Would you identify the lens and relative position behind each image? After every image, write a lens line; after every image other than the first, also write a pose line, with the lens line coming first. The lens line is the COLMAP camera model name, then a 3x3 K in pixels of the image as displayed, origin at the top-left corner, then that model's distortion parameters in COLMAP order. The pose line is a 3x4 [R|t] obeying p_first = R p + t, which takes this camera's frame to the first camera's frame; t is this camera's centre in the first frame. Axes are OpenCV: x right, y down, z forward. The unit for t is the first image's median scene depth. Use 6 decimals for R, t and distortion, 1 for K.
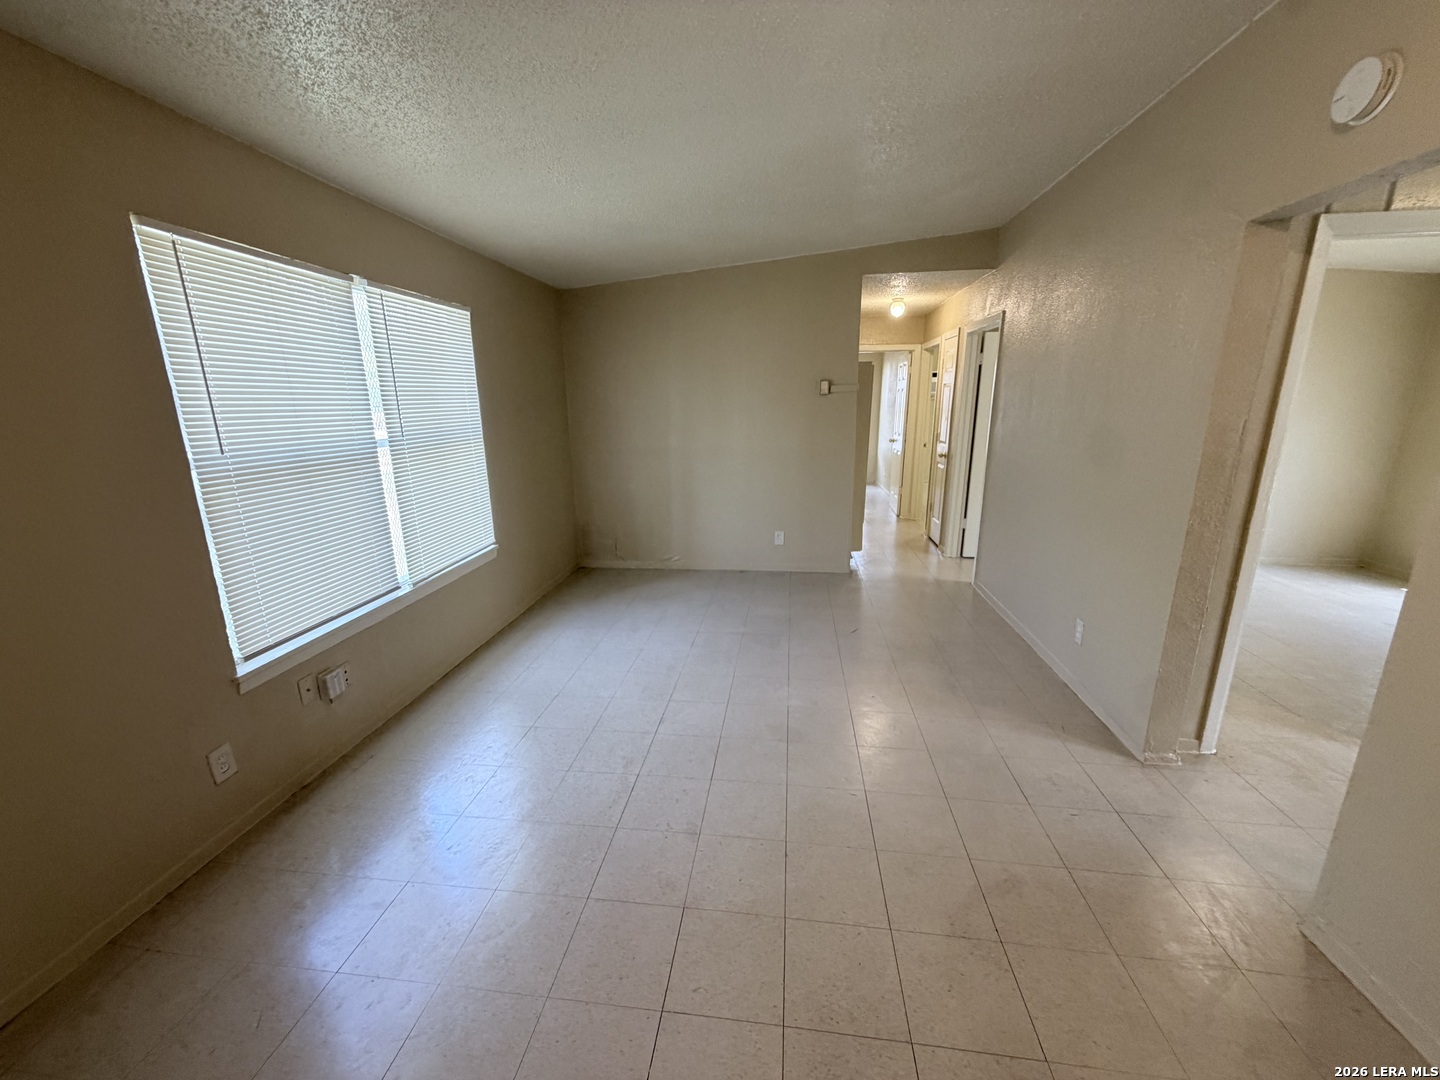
lens RADIAL K [[573.3, 0, 714.8], [0, 573.3, 540.4], [0, 0, 1]] dist [-0.000289, 0.000494]
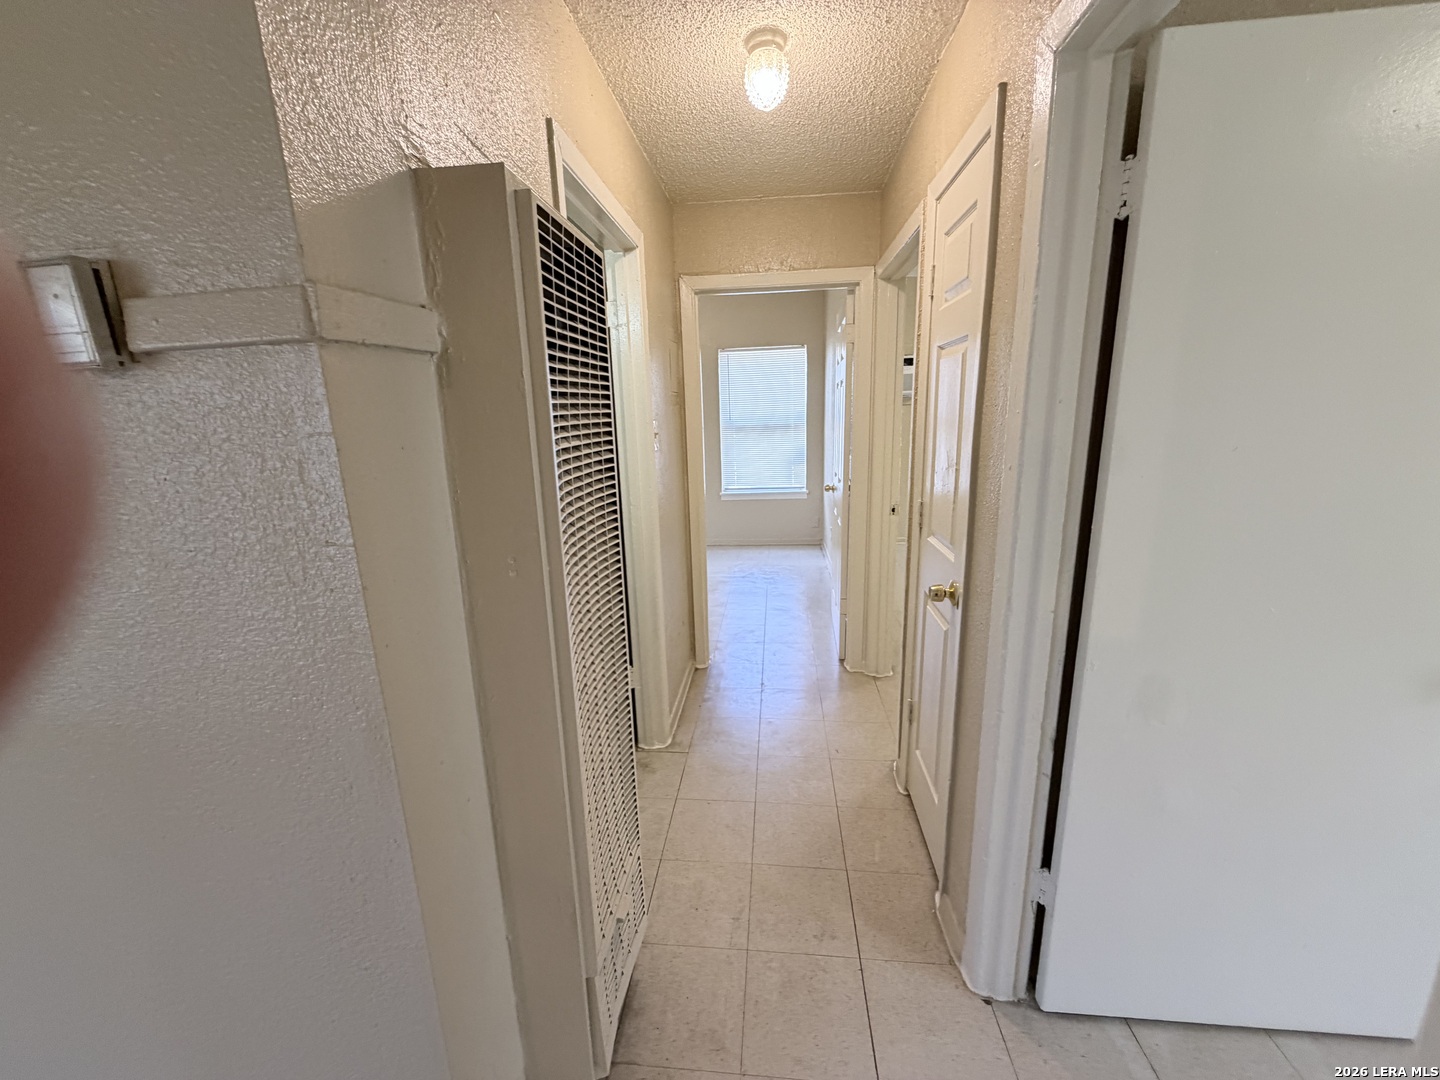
lens RADIAL K [[573.3, 0, 714.8], [0, 573.3, 540.4], [0, 0, 1]] dist [-0.000289, 0.000494]
pose [[0.999250, -0.024090, 0.030319, 0.382589], [0.024726, 0.999478, -0.020778, -0.236607], [-0.029802, 0.021512, 0.999324, 0.998055]]
